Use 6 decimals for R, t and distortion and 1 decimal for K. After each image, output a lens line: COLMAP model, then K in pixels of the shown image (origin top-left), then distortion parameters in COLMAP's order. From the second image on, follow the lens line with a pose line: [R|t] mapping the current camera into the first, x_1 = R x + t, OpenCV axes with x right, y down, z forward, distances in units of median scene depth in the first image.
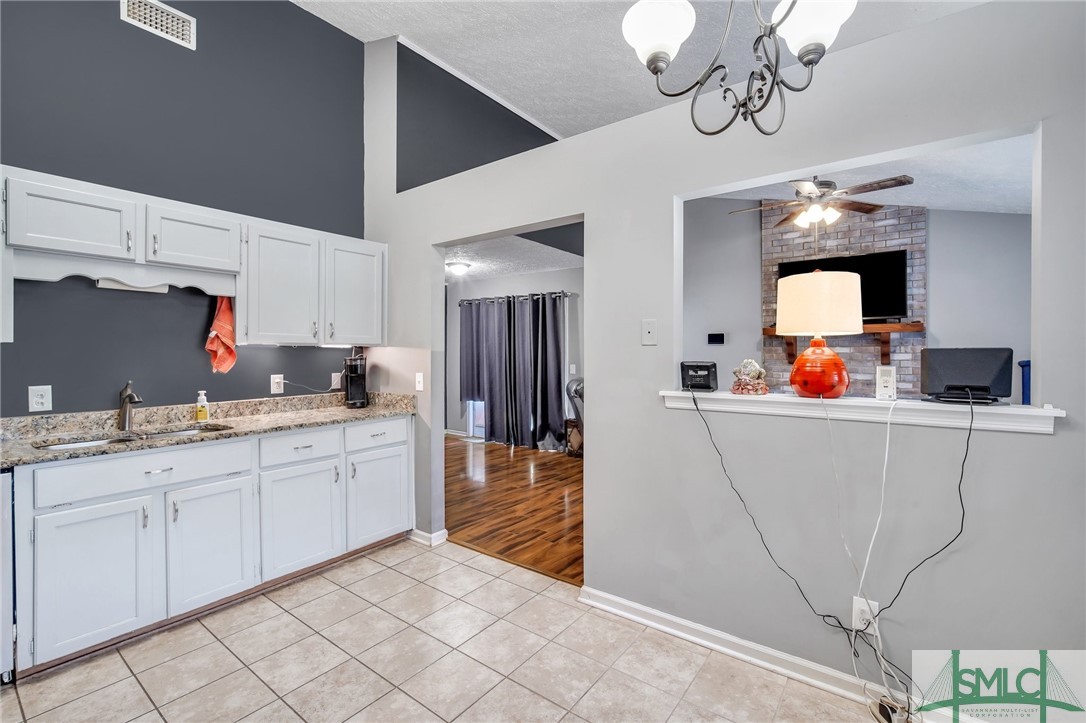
lens RADIAL K [[478.9, 0, 545.0], [0, 478.9, 352.4], [0, 0, 1]] dist [-0.013198, 0.002167]
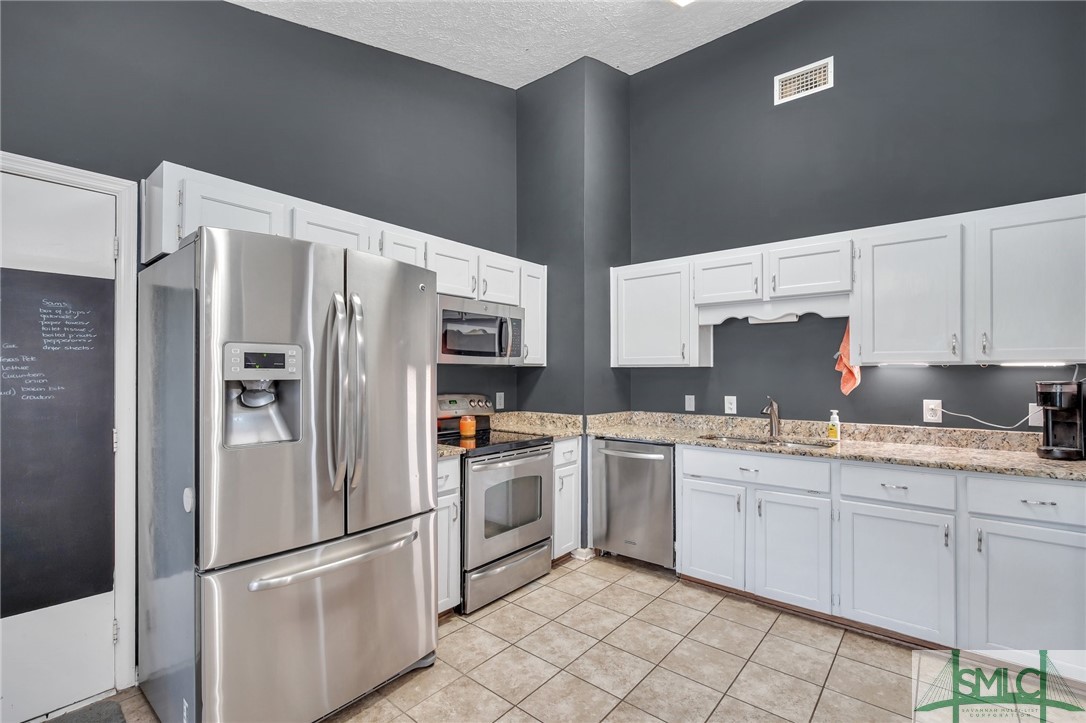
lens RADIAL K [[478.9, 0, 540.2], [0, 478.9, 370.1], [0, 0, 1]] dist [-0.013198, 0.002167]
pose [[-0.058567, -0.004869, -0.998272, 0.357228], [0.000525, 0.999988, -0.004908, -0.001890], [0.998283, -0.000811, -0.058564, 0.419646]]
